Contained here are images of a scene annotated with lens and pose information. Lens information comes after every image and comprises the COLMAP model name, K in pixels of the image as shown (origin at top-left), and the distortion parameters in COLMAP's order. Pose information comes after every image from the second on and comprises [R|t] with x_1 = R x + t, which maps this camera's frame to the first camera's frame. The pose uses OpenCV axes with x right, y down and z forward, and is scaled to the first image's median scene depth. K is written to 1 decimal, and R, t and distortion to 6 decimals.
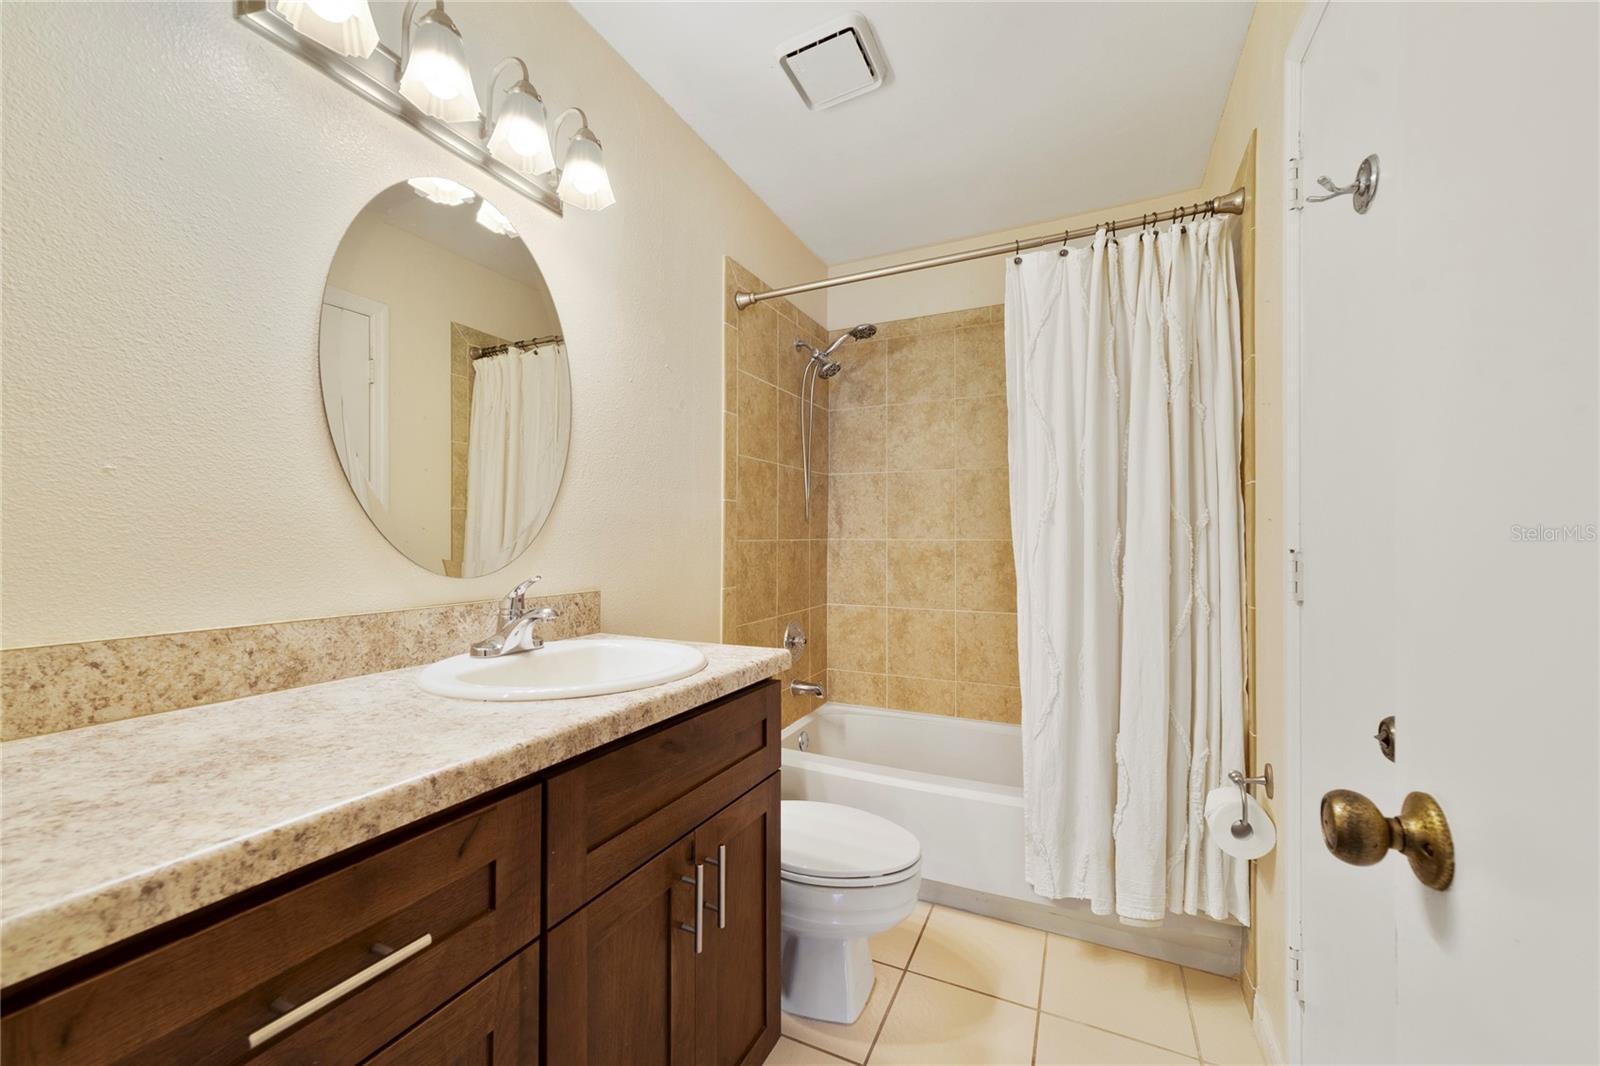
lens RADIAL K [[616.5, 0, 801.9], [0, 616.5, 549.5], [0, 0, 1]] dist [-0.005782, 0.000169]
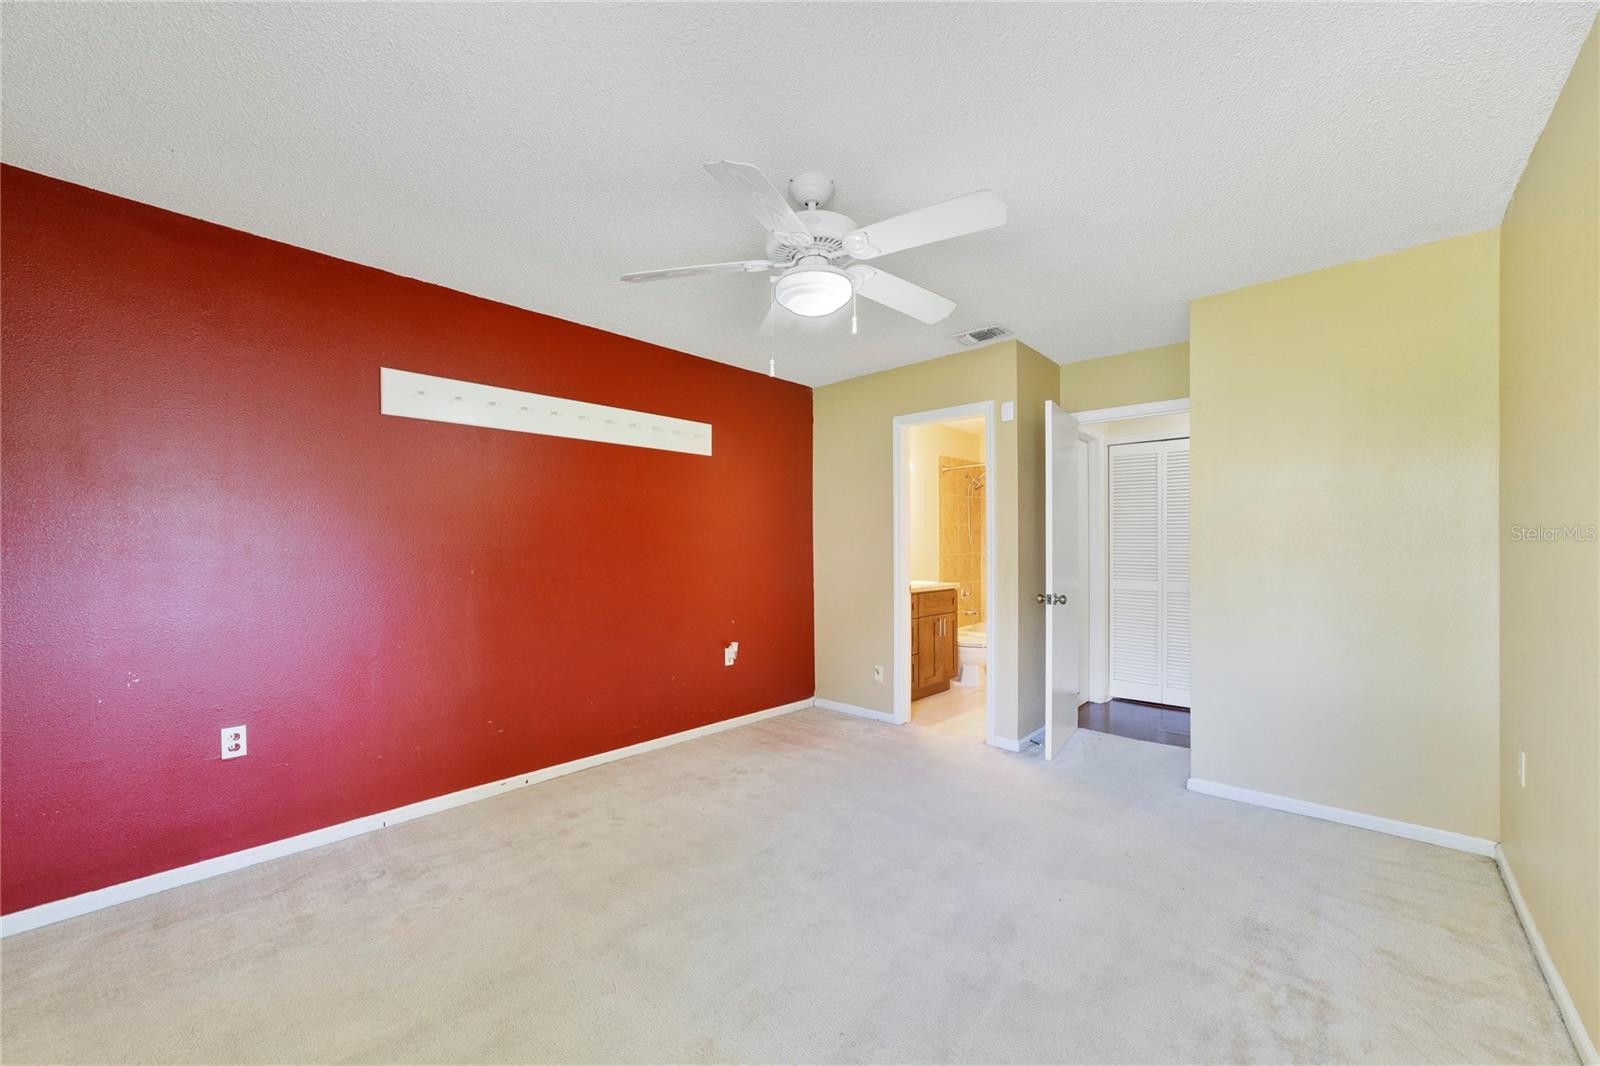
lens RADIAL K [[616.5, 0, 801.9], [0, 616.5, 549.5], [0, 0, 1]] dist [-0.005782, 0.000169]
pose [[0.953640, -0.009779, -0.300790, 0.128829], [0.007445, 0.999933, -0.008905, -0.016615], [0.300857, 0.006253, 0.953649, -1.911313]]
